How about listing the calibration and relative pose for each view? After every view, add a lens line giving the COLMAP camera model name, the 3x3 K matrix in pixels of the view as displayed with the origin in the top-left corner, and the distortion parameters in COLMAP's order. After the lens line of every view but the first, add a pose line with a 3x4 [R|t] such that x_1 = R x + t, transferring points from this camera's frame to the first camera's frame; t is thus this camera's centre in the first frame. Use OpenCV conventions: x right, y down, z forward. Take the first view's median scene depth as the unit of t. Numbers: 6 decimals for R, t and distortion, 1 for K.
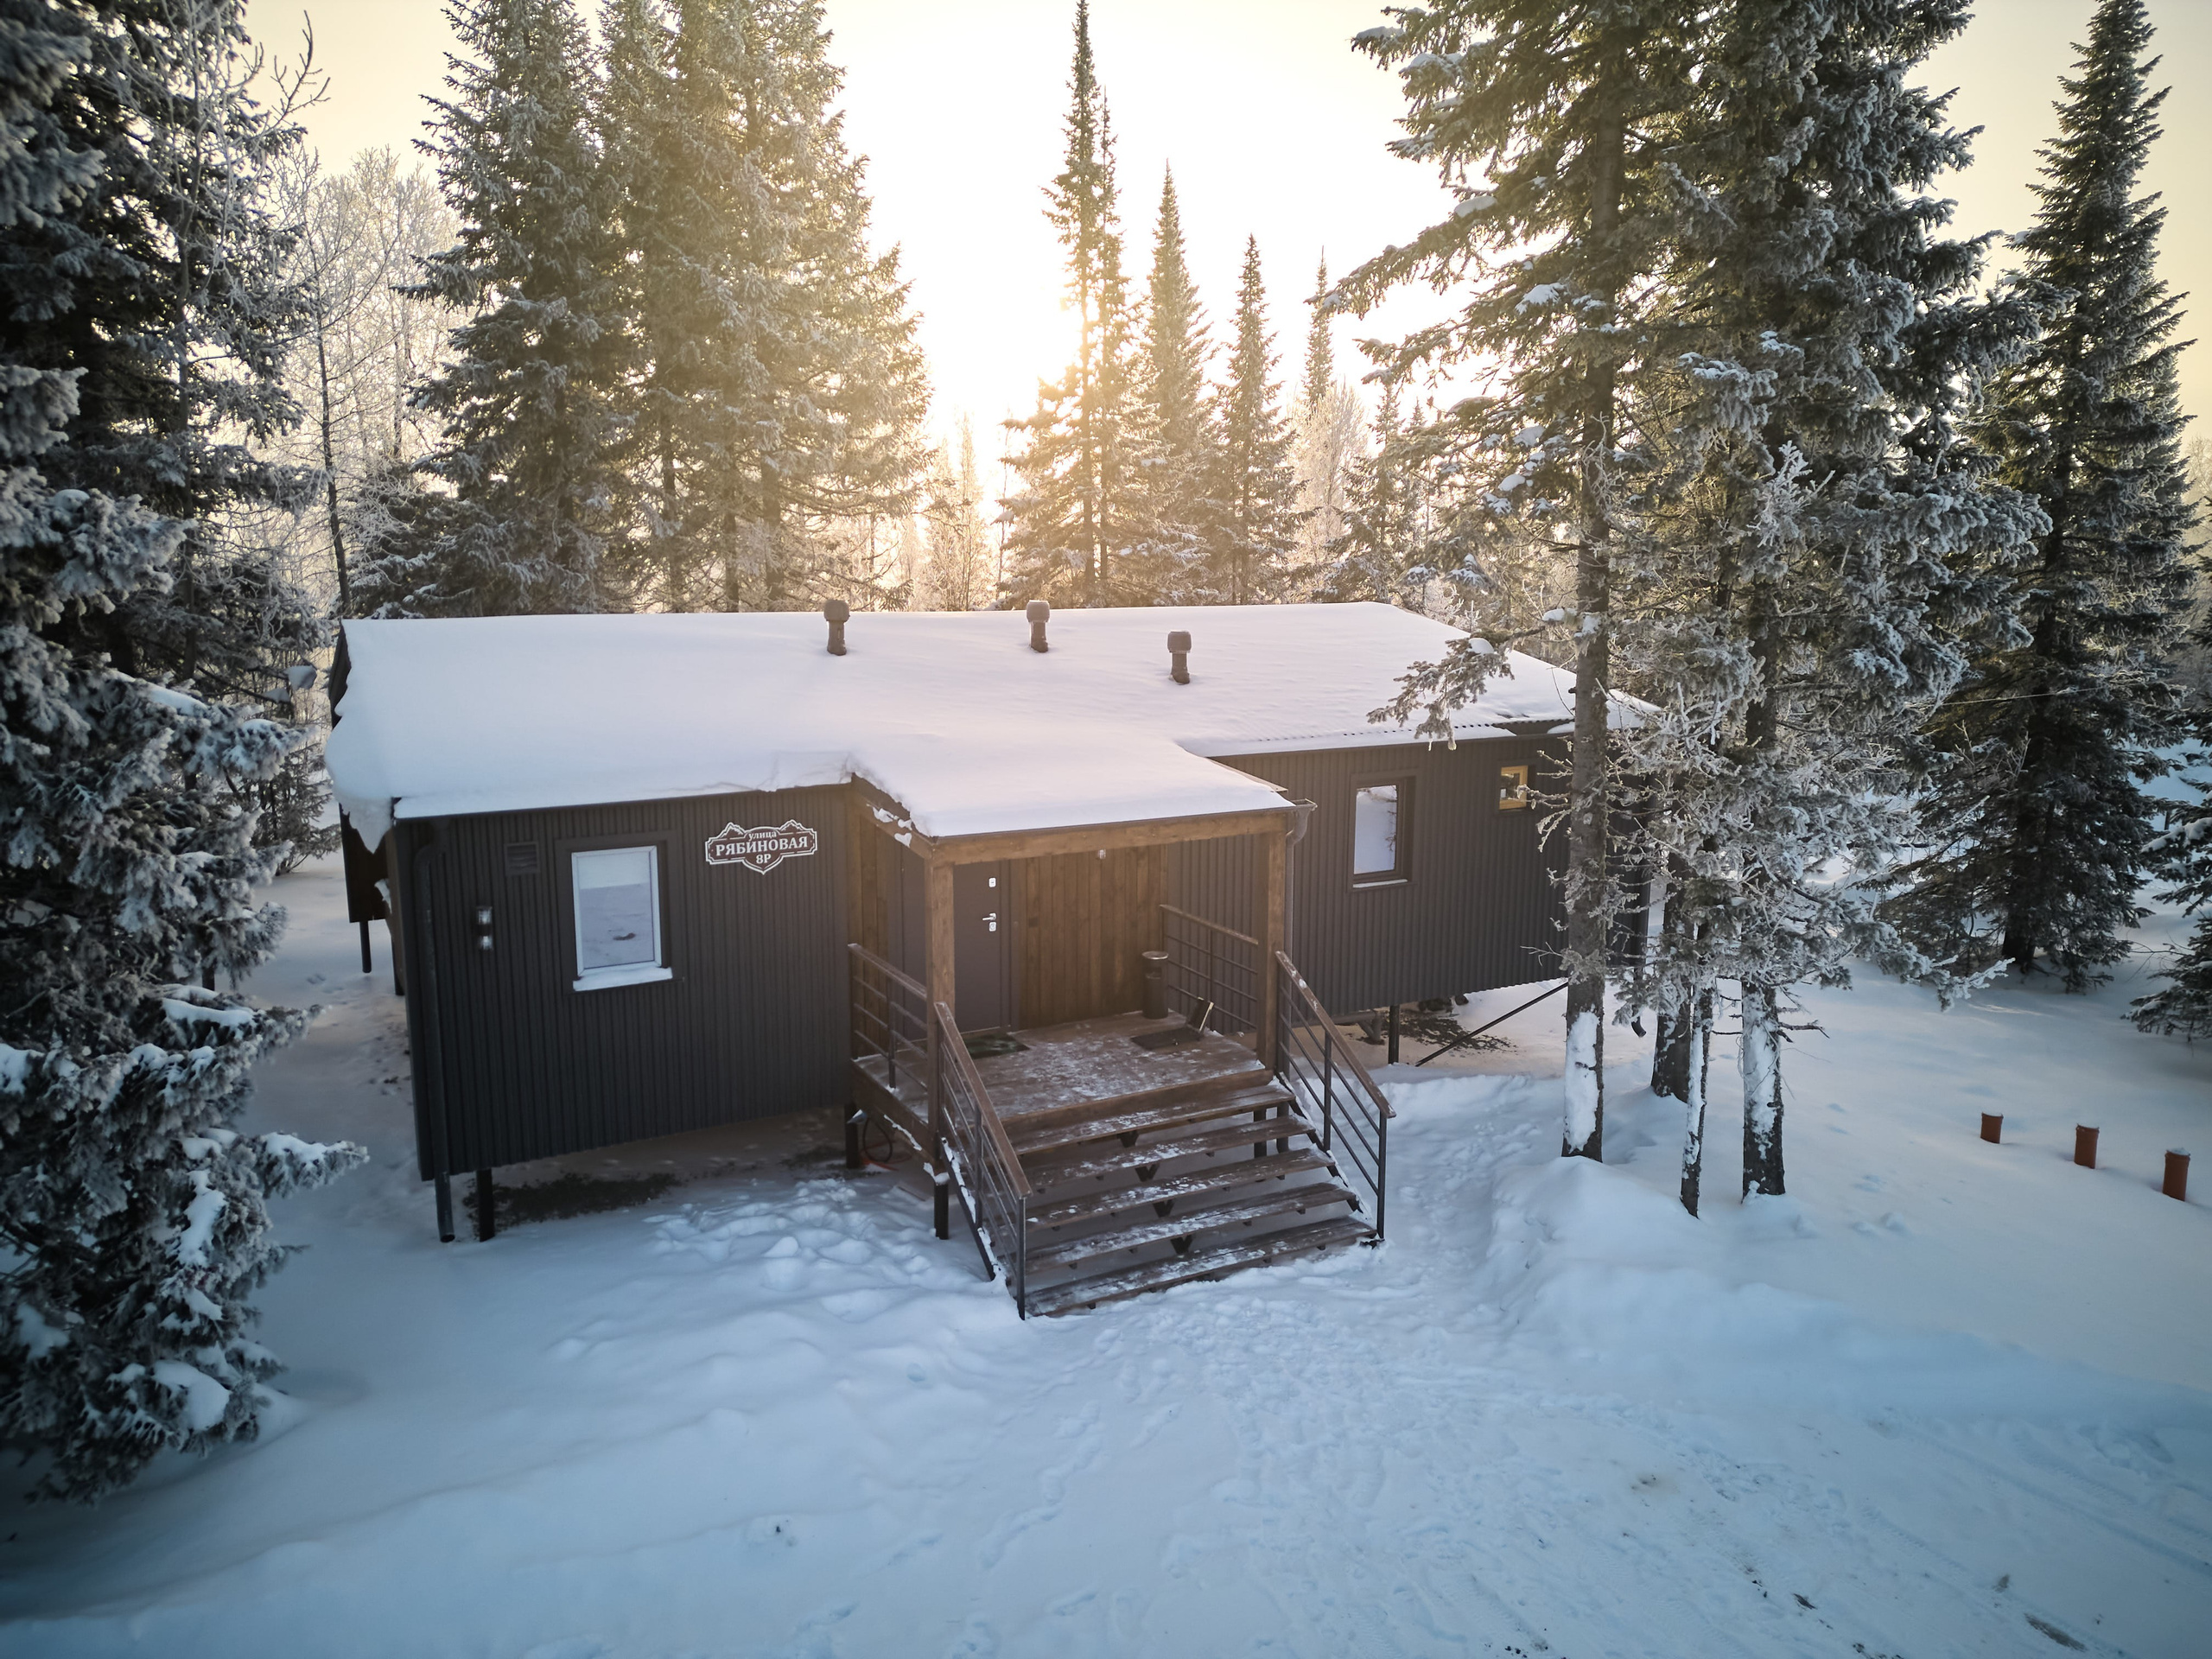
lens RADIAL K [[1534.2, 0, 1112.0], [0, 1534.2, 830.2], [0, 0, 1]] dist [0.083140, -0.070409]
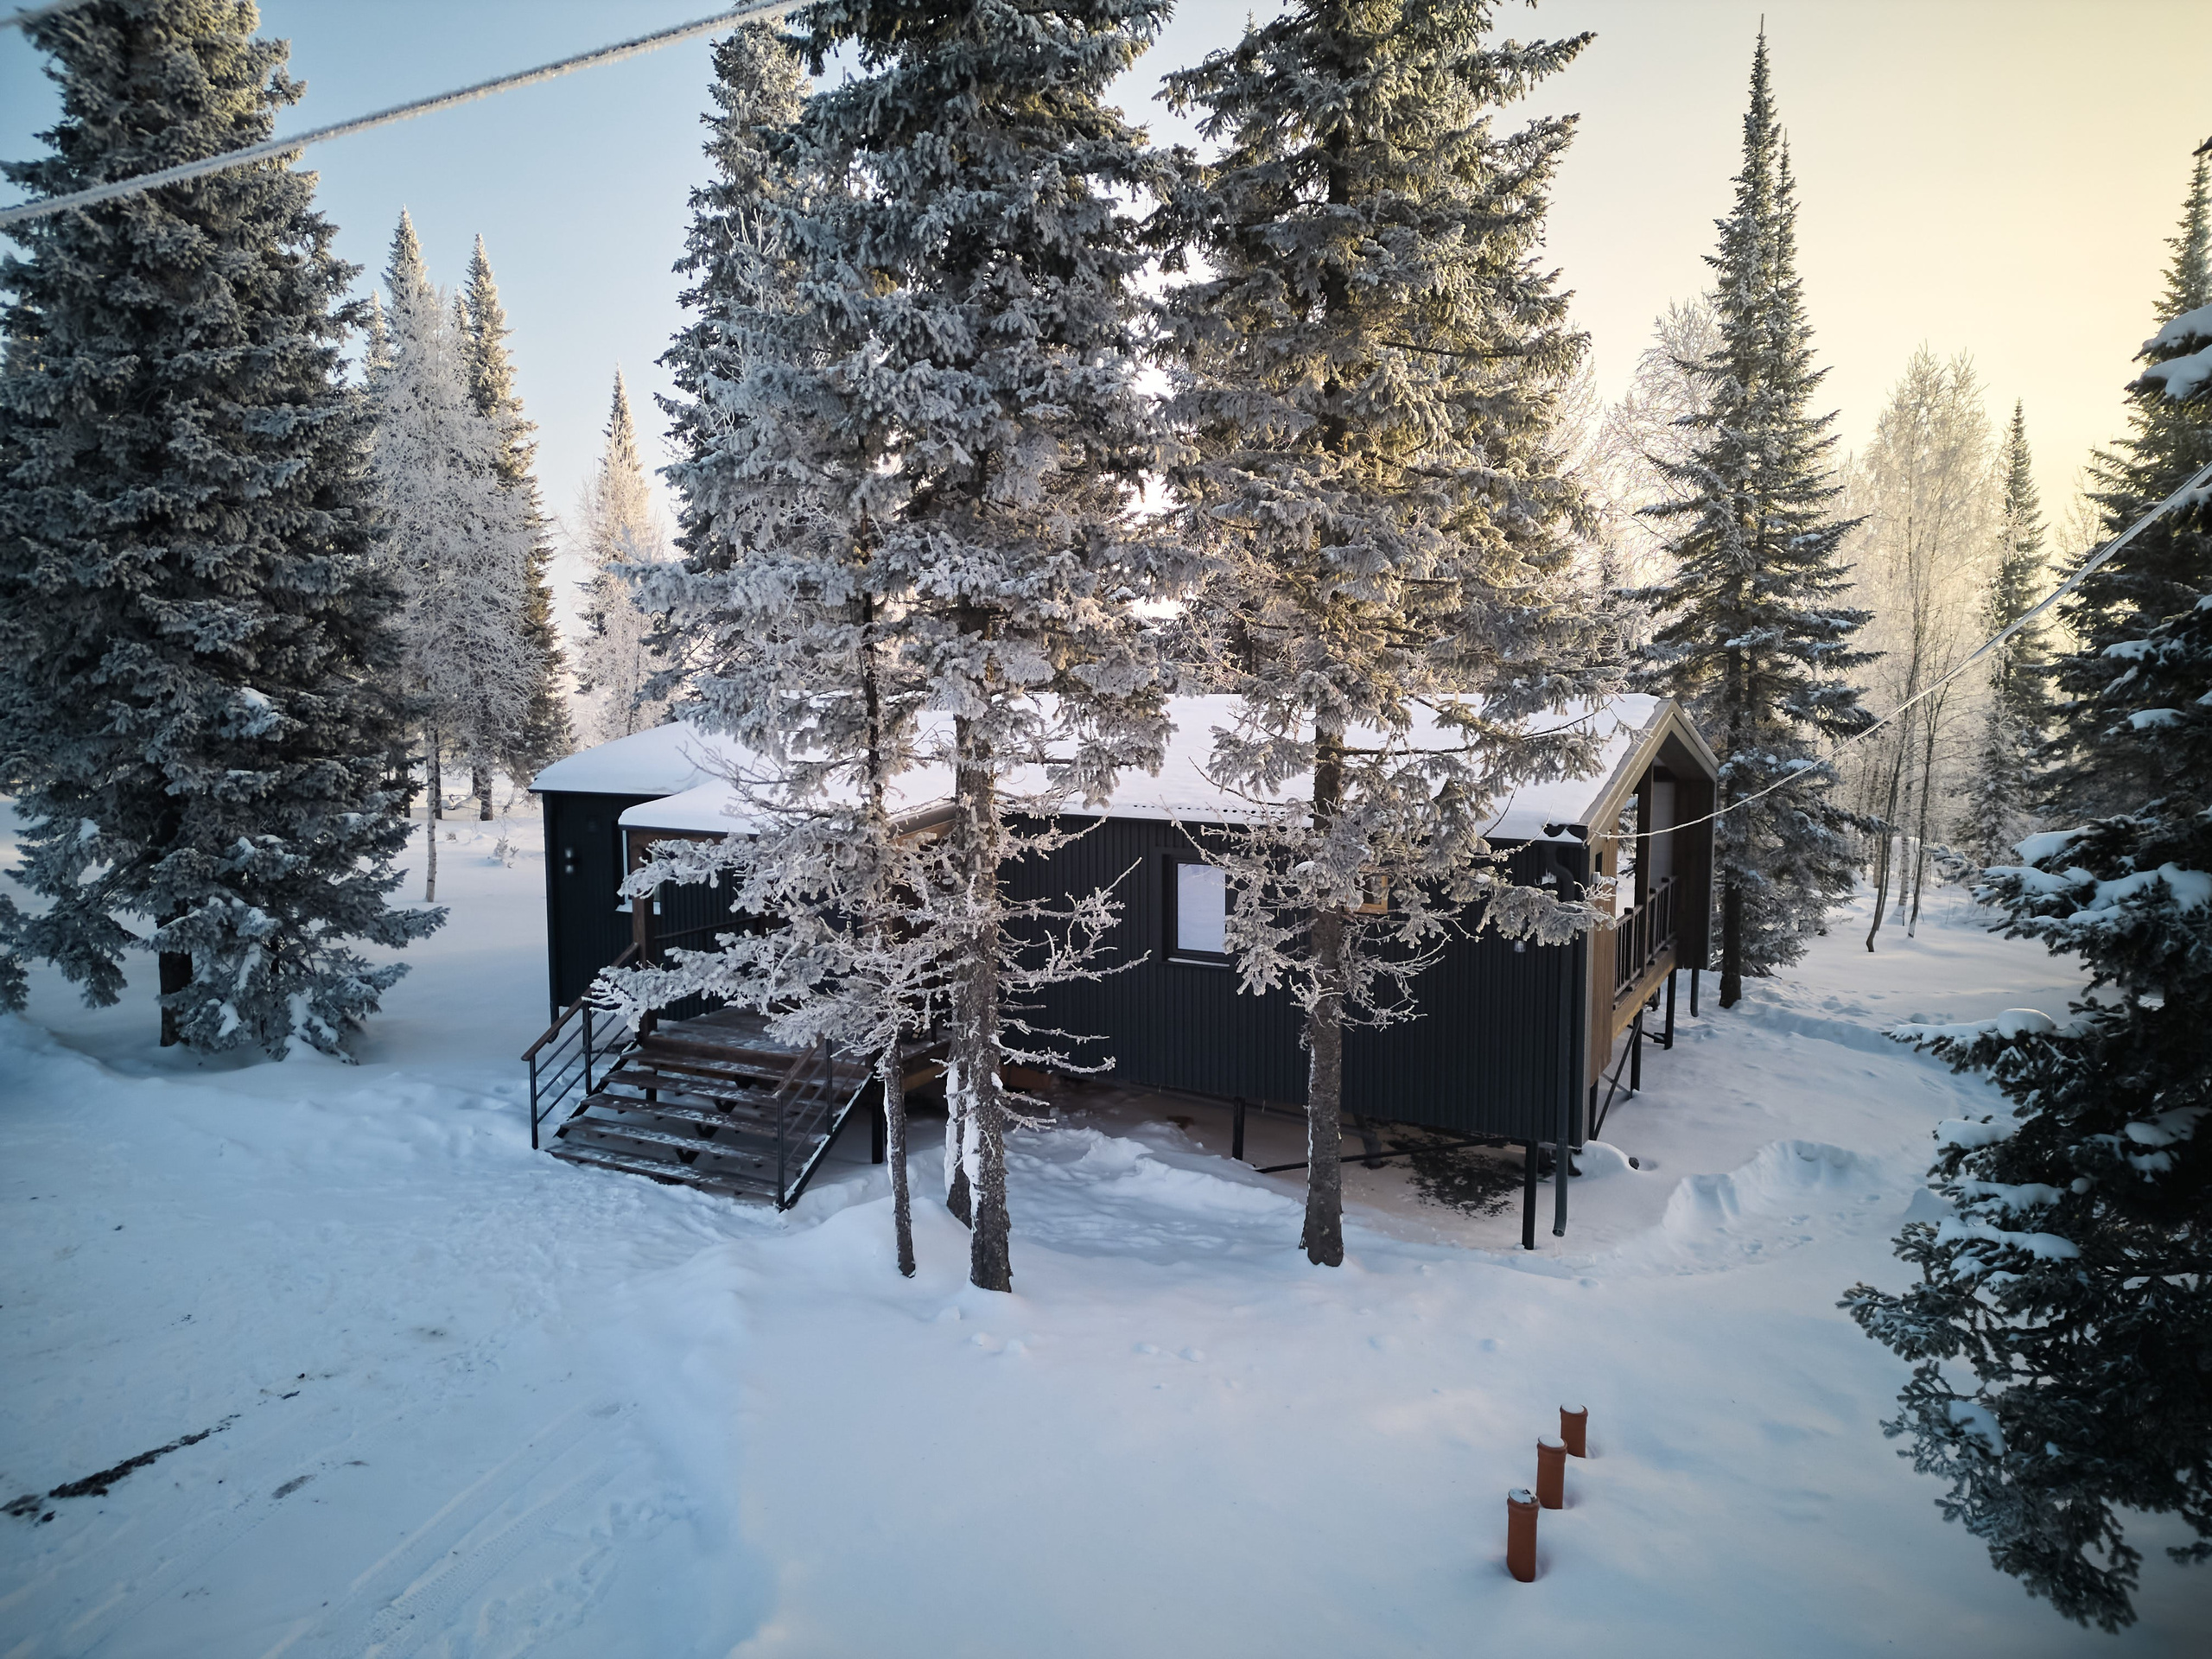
lens RADIAL K [[1534.2, 0, 1109.3], [0, 1534.2, 827.7], [0, 0, 1]] dist [0.083140, -0.070409]
pose [[0.555859, 0.086962, -0.826716, 1.246934], [-0.147724, 0.989017, 0.004709, -0.063537], [0.818046, 0.119508, 0.562600, 0.501032]]
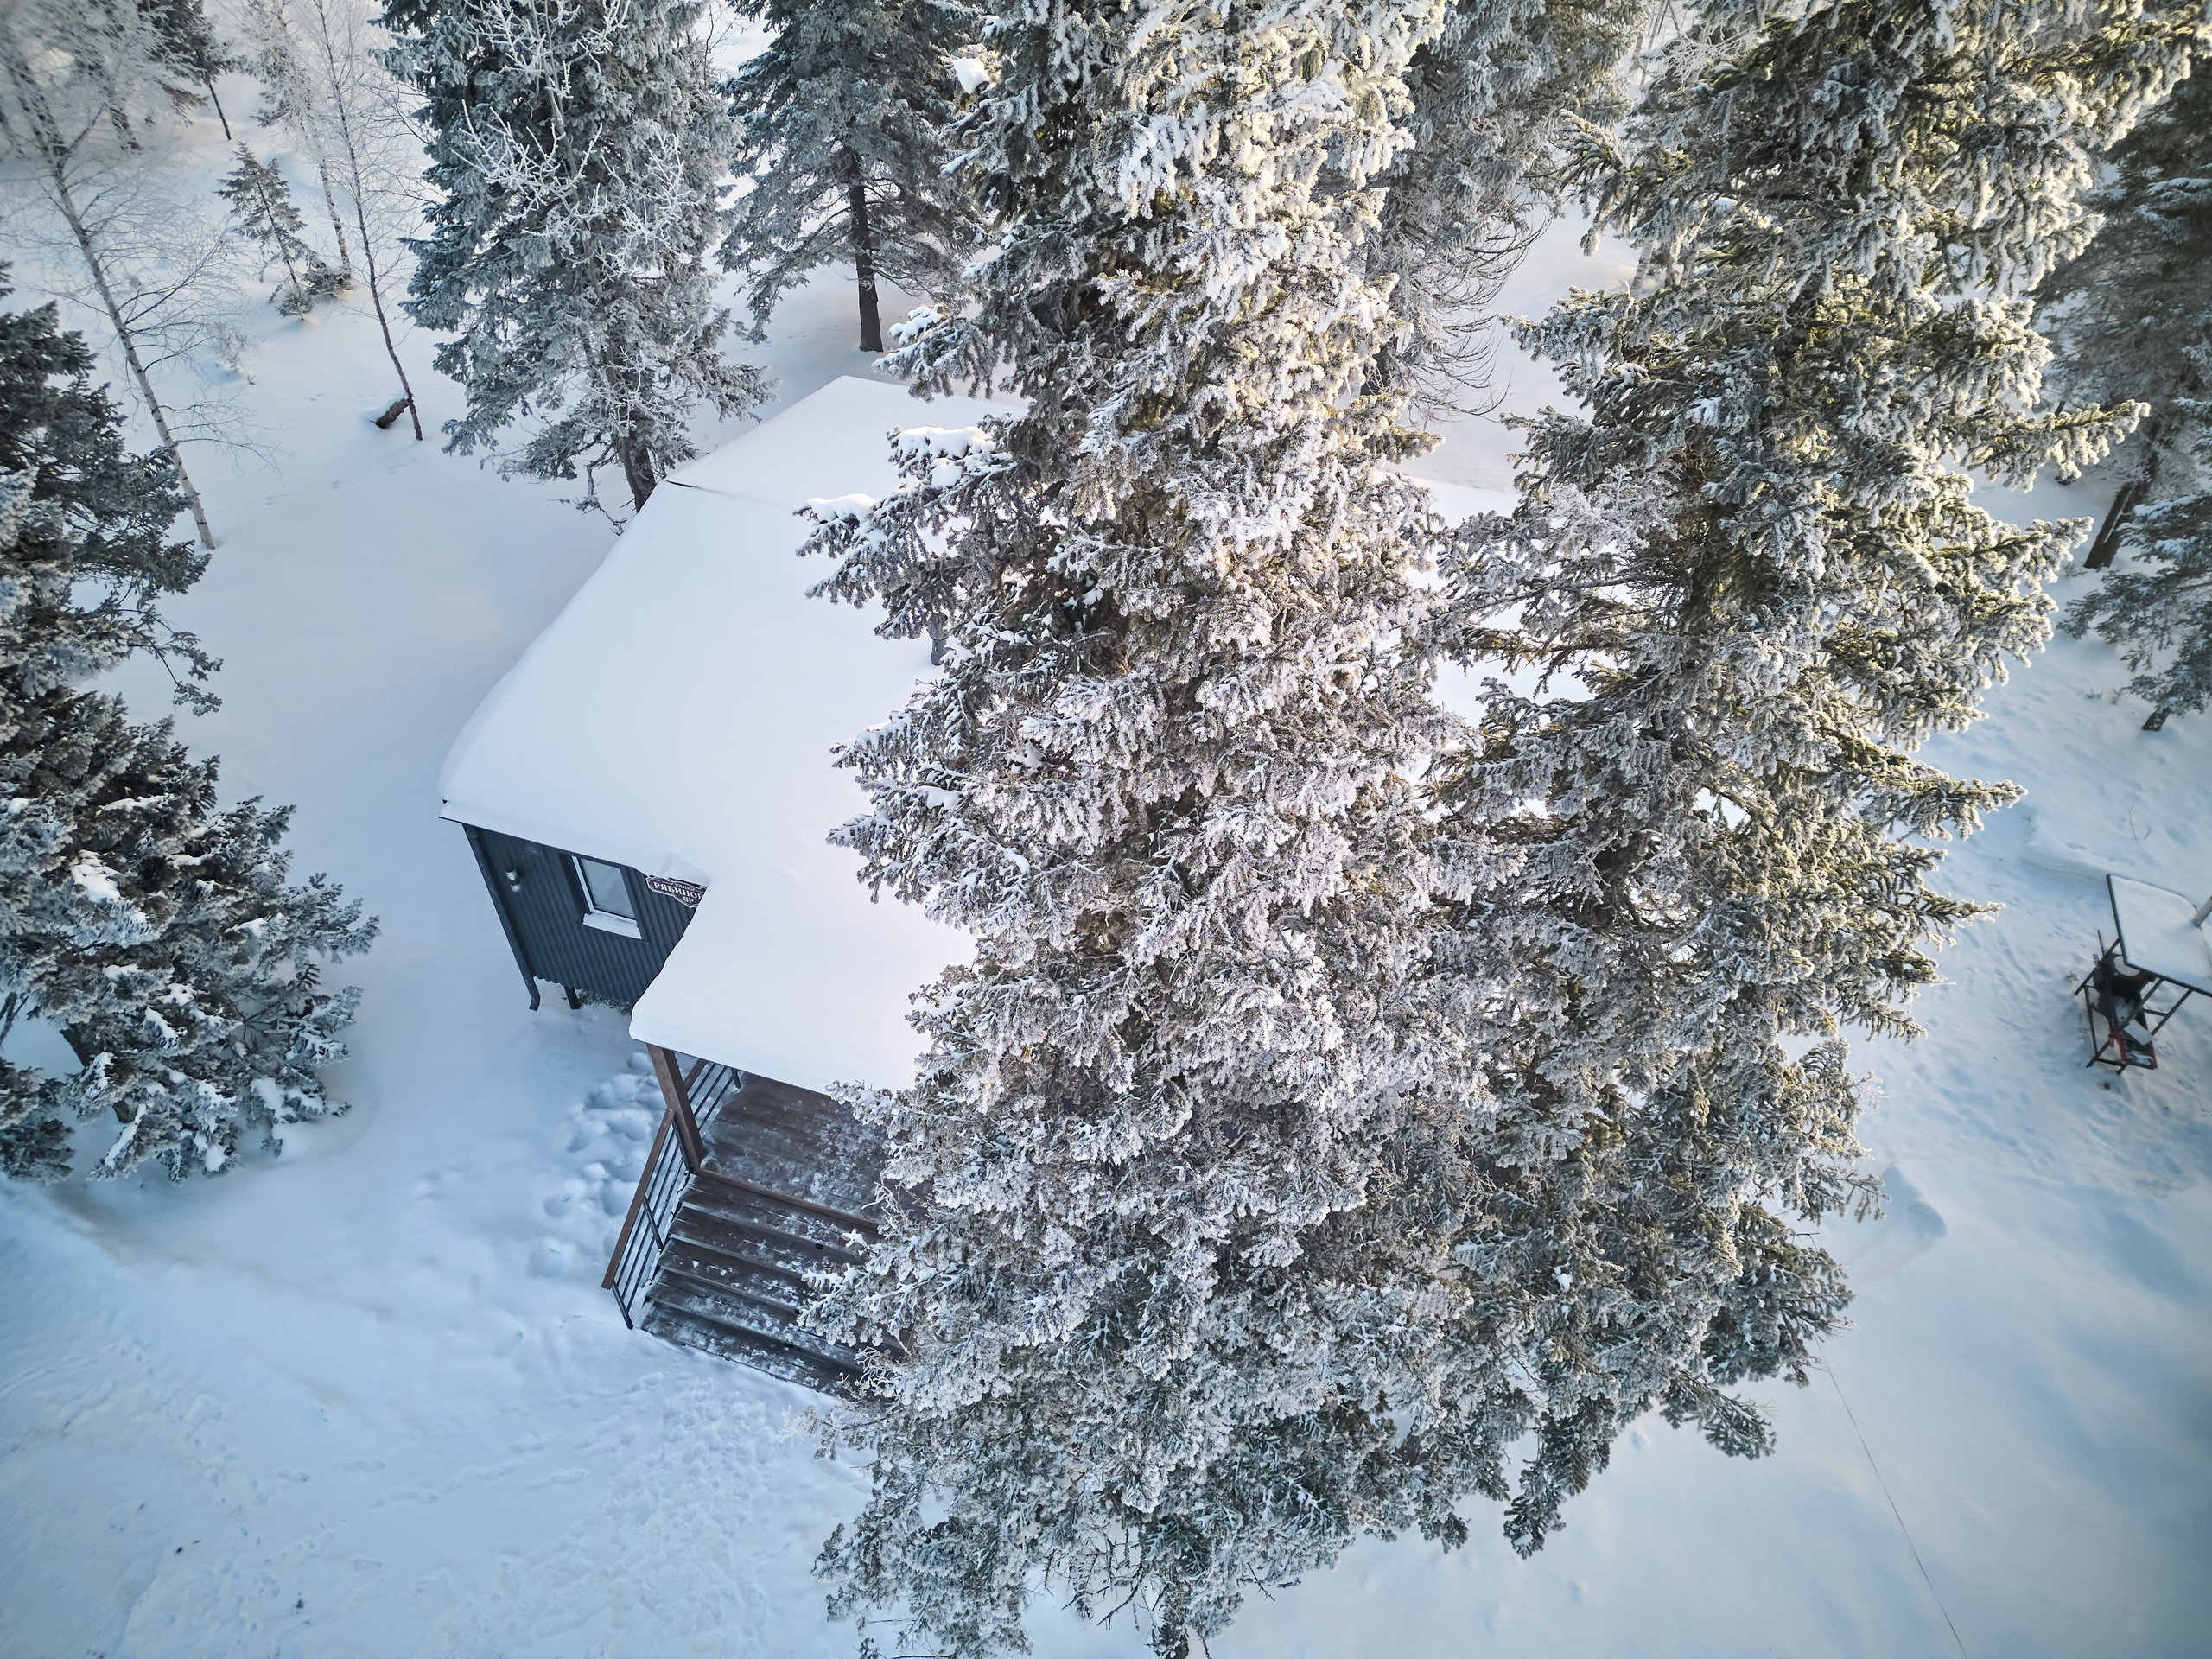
lens RADIAL K [[1534.2, 0, 1101.1], [0, 1534.2, 823.0], [0, 0, 1]] dist [0.083140, -0.070409]
pose [[0.676383, 0.522438, -0.519196, 0.667146], [-0.140813, 0.783622, 0.605069, -0.895331], [0.722964, -0.336149, 0.603595, 0.508118]]
